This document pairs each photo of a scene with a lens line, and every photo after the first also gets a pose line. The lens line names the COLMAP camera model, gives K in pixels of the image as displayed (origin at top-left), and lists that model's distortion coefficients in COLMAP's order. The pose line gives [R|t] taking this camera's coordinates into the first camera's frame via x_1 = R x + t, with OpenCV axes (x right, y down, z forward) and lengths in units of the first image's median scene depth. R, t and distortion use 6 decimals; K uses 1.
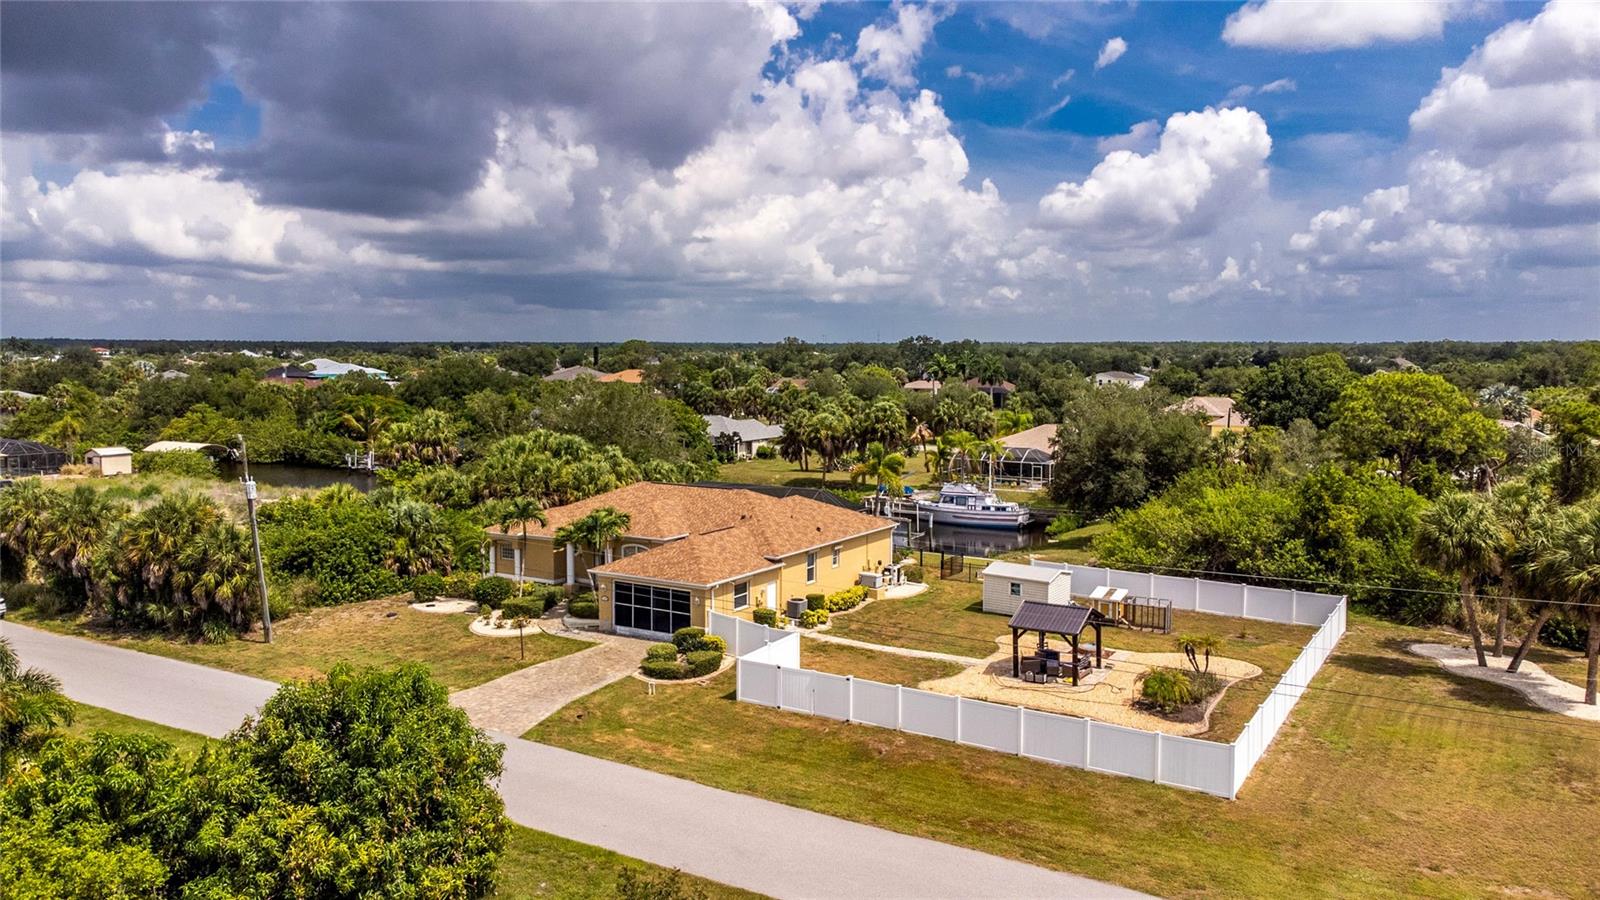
lens RADIAL K [[1197.4, 0, 800.0], [0, 1197.4, 450.0], [0, 0, 1]] dist [0.003890, 0.100446]
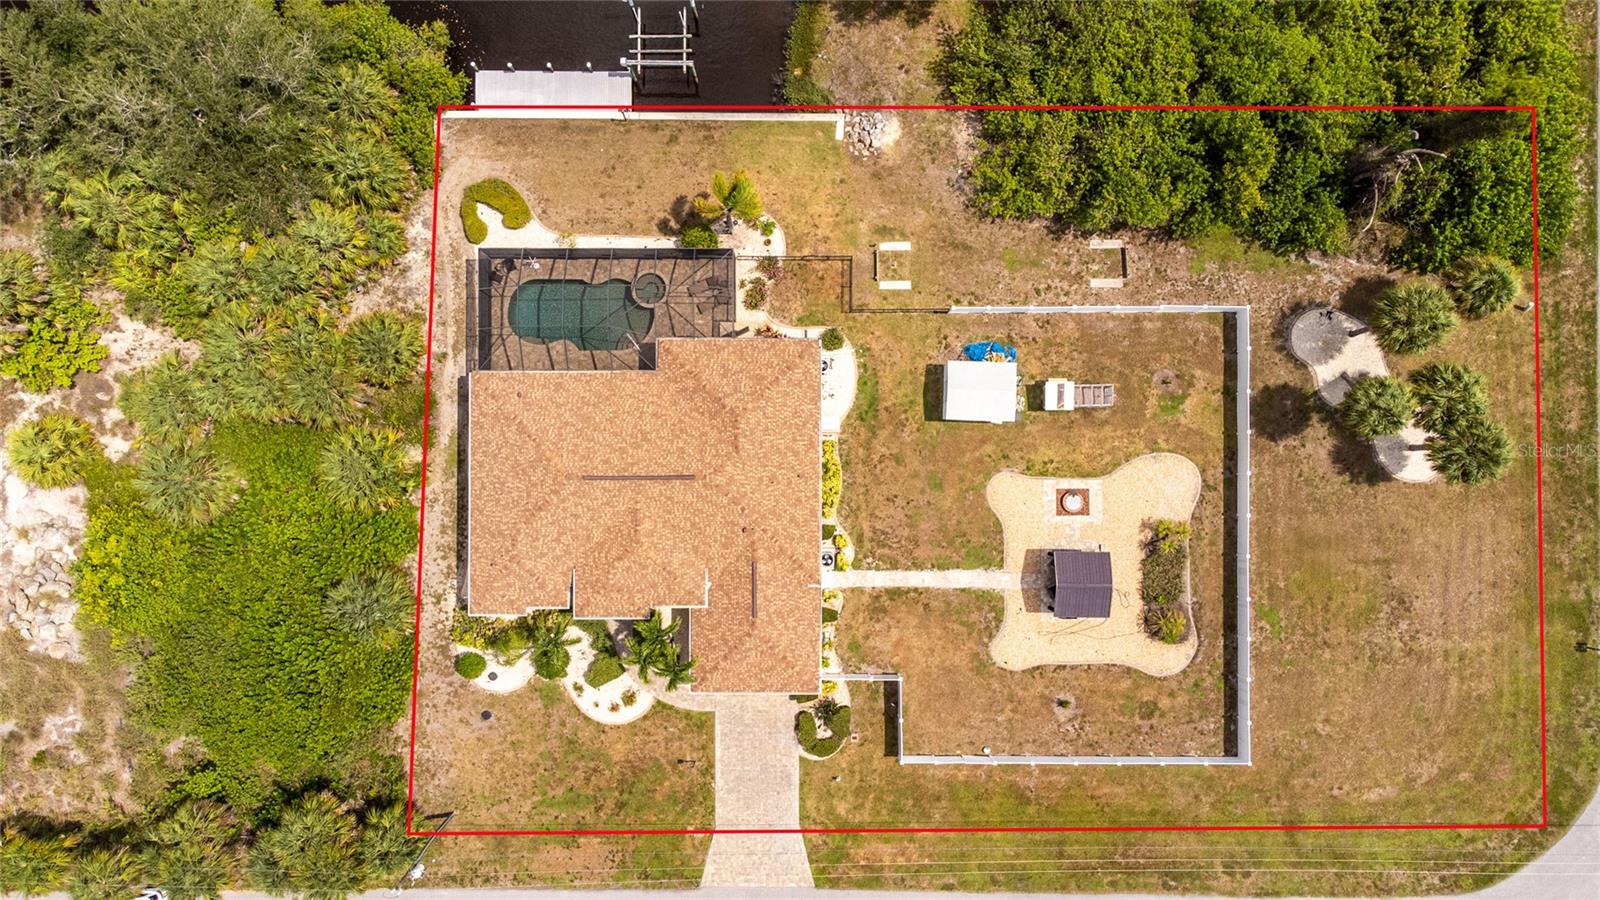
lens RADIAL K [[1195.4, 0, 800.0], [0, 1195.4, 450.0], [0, 0, 1]] dist [0.045676, 0.002509]
pose [[0.850903, -0.525255, -0.008417, 0.040143], [0.061520, 0.083724, 0.994588, -0.984577], [-0.521708, -0.846816, 0.103555, 0.974564]]
